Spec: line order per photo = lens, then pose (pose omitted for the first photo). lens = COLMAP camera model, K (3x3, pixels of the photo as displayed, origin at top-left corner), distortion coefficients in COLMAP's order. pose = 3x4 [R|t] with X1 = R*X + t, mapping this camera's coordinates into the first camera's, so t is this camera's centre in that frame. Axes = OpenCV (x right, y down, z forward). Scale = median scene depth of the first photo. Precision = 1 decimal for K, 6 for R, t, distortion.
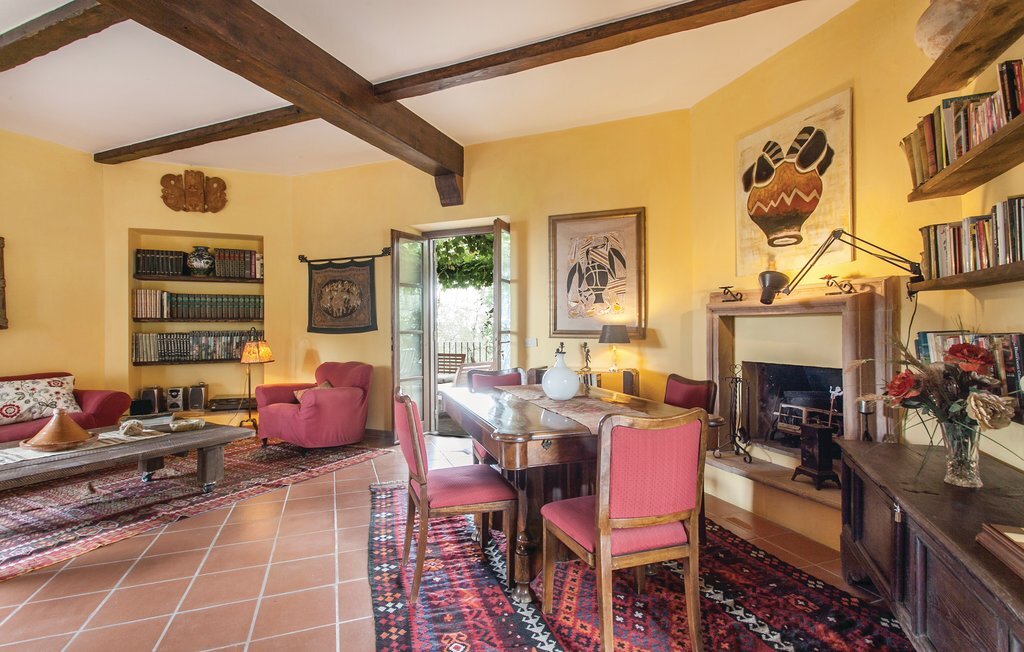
lens RADIAL K [[485.6, 0, 512.0], [0, 485.6, 326.0], [0, 0, 1]] dist [-0.000364, 0.000119]
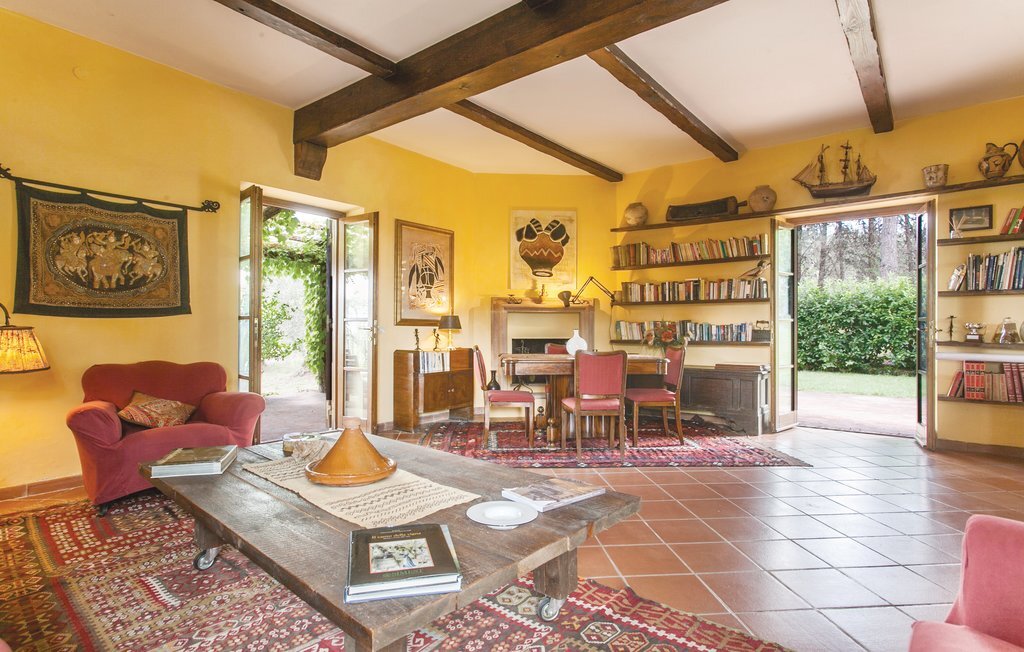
lens RADIAL K [[533.8, 0, 512.0], [0, 533.8, 326.0], [0, 0, 1]] dist [0.001957, 0.000236]
pose [[0.246487, 0.010518, 0.969089, -1.251702], [-0.006872, 0.999935, -0.009105, 0.041241], [-0.969122, -0.004416, 0.246544, 0.496827]]
